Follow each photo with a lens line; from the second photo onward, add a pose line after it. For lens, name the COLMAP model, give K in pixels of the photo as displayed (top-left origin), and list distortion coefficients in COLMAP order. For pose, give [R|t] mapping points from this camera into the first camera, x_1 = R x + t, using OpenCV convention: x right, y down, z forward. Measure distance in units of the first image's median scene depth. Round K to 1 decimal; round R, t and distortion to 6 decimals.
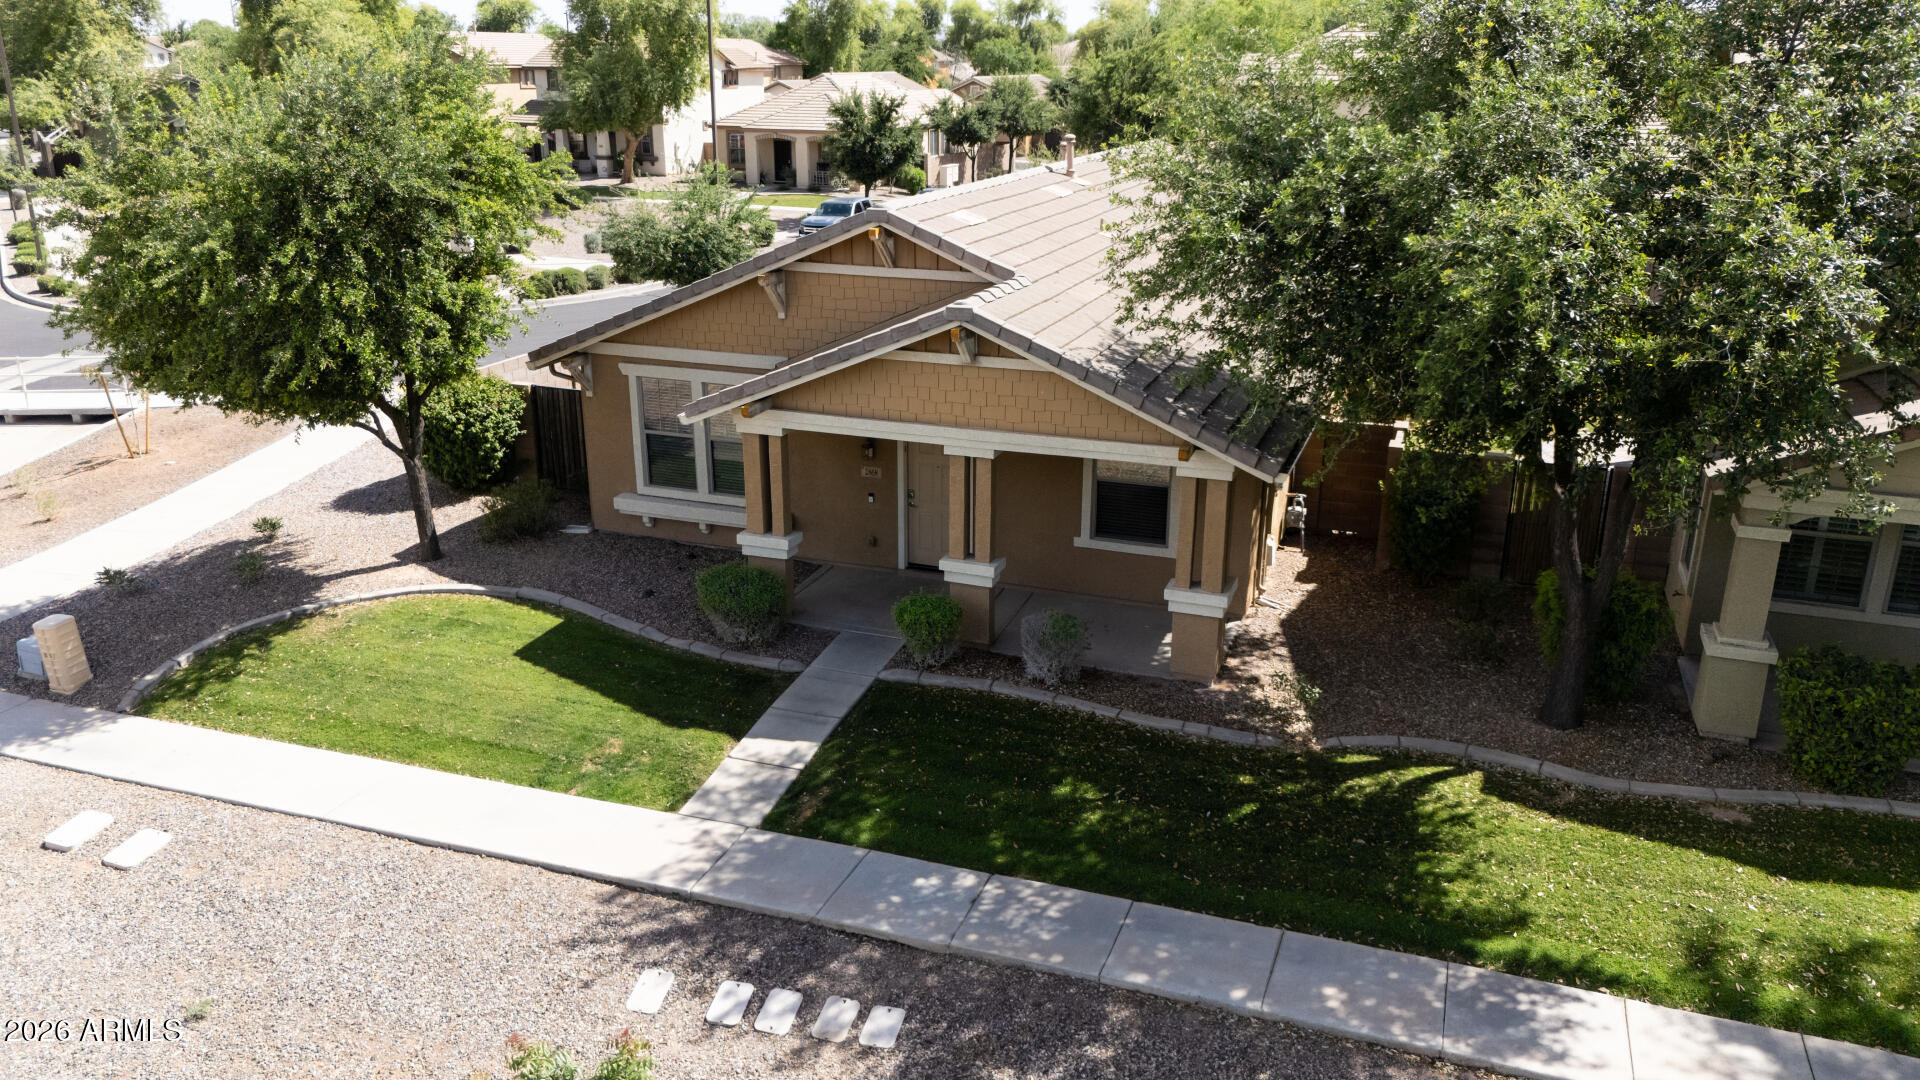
lens RADIAL K [[1405.9, 0, 971.7], [0, 1405.9, 542.0], [0, 0, 1]] dist [0.029366, -0.003635]
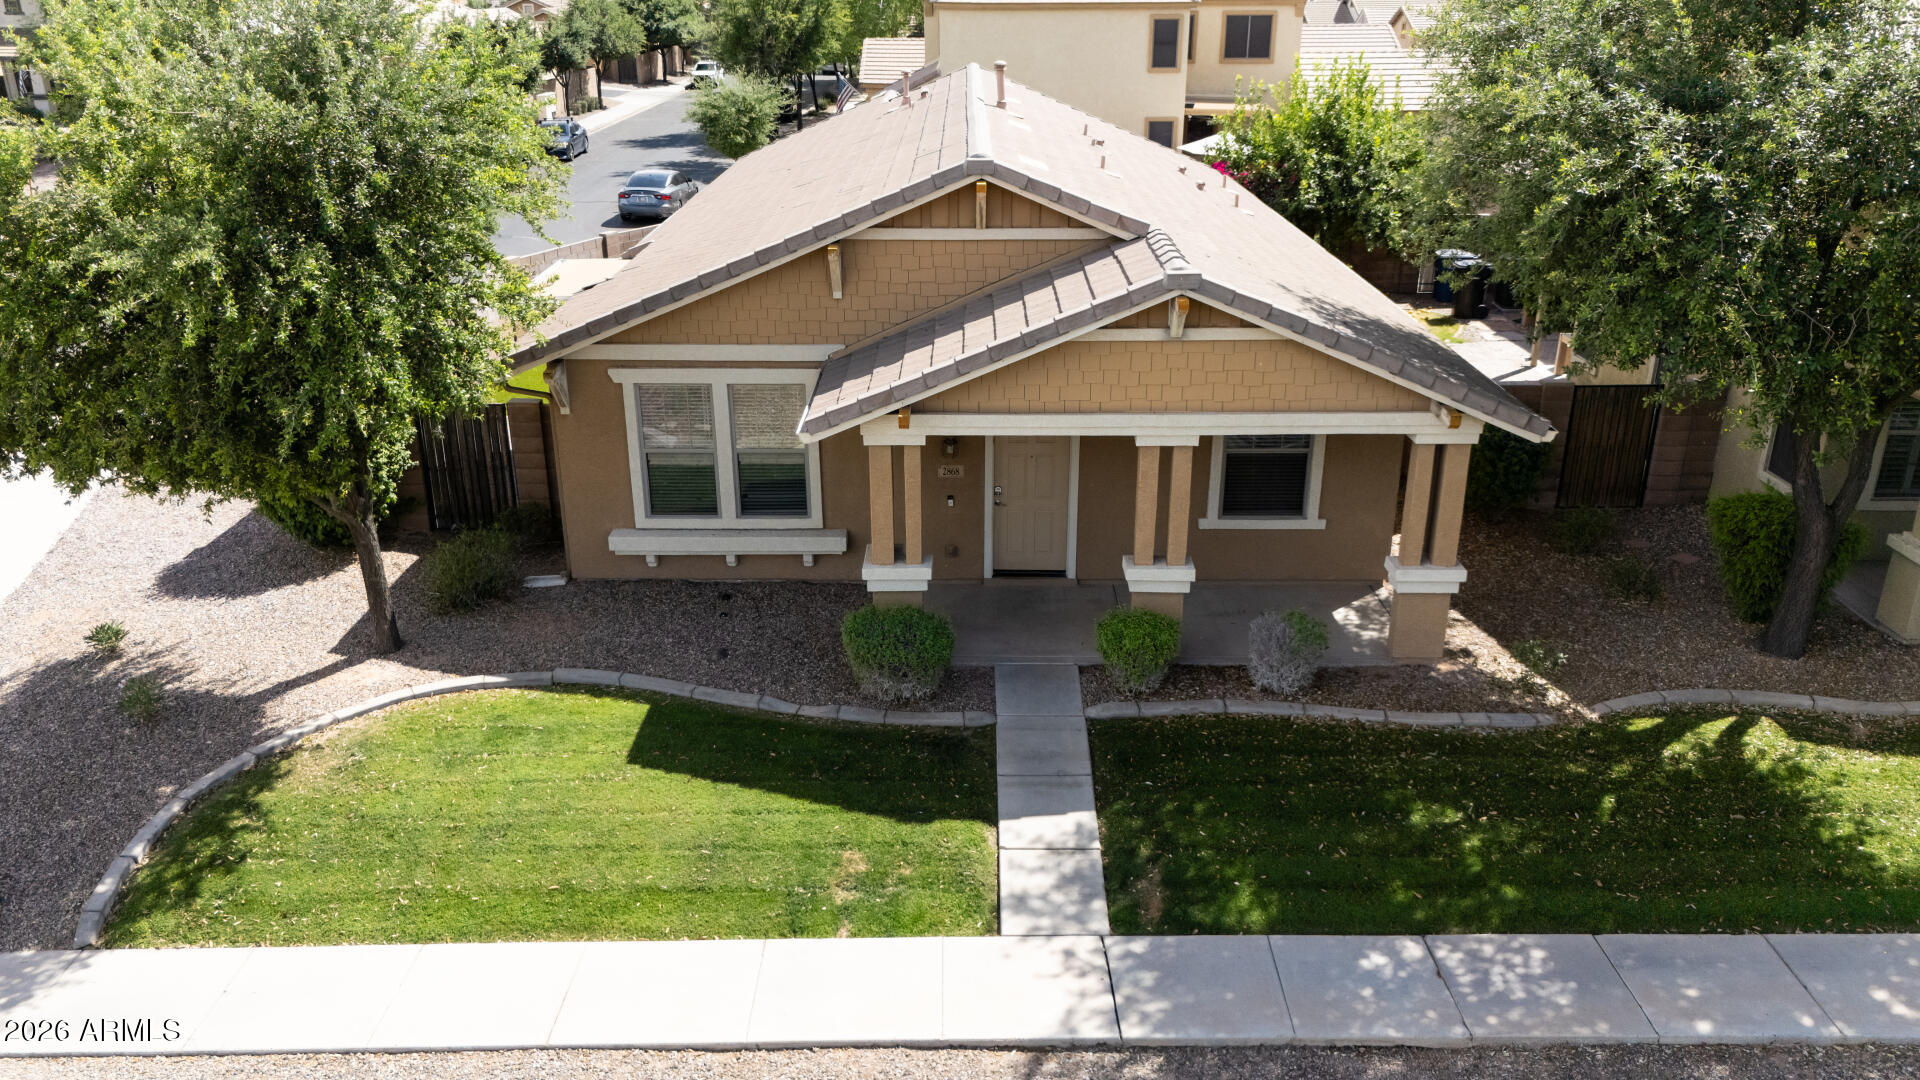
lens RADIAL K [[1422.5, 0, 960.0], [0, 1422.5, 540.0], [0, 0, 1]] dist [0.053003, -0.045709]
pose [[0.943171, -0.128769, 0.306345, -0.399320], [0.114320, 0.991333, 0.064731, -0.075484], [-0.312025, -0.026031, 0.949717, 0.214132]]
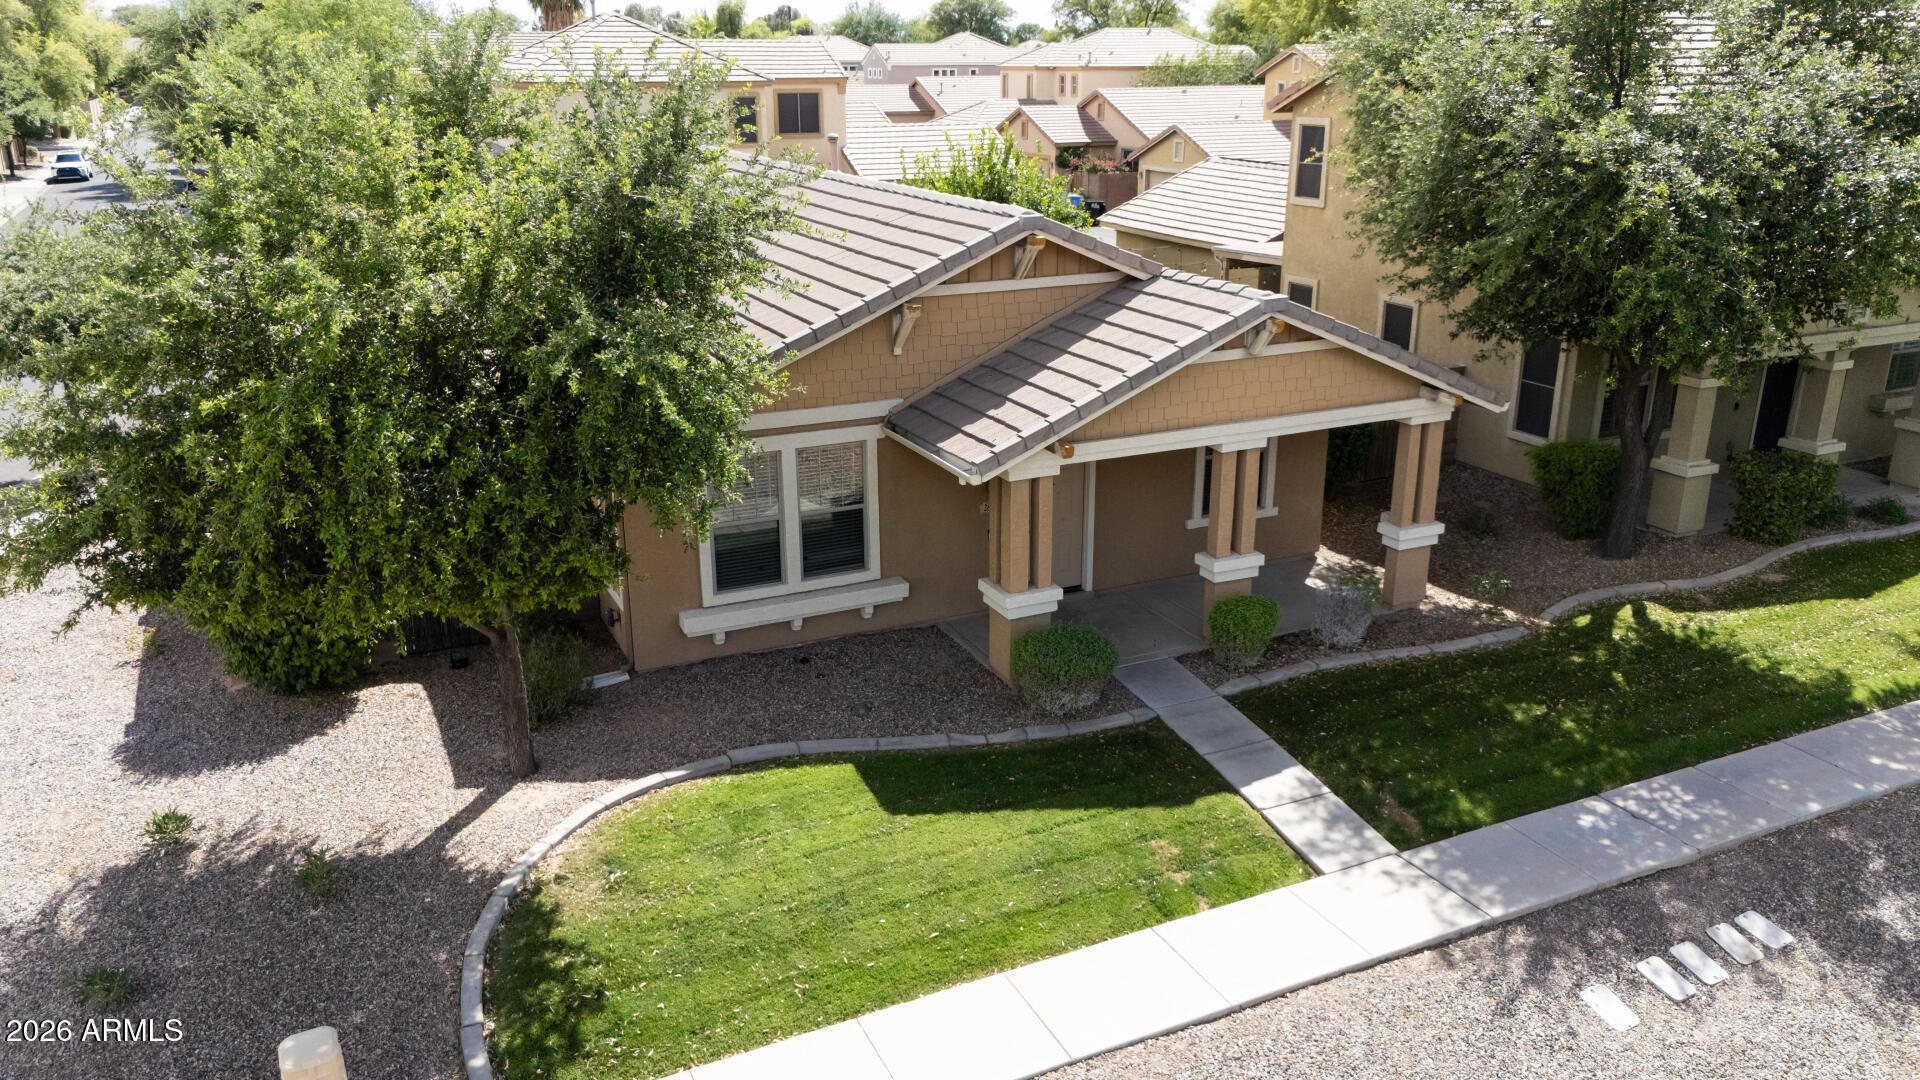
lens RADIAL K [[1422.5, 0, 960.0], [0, 1422.5, 540.0], [0, 0, 1]] dist [0.053003, -0.045709]
pose [[0.708060, -0.233454, 0.666446, -0.836739], [0.235153, 0.967856, 0.089201, -0.137433], [-0.665849, 0.093558, 0.740198, 0.398663]]
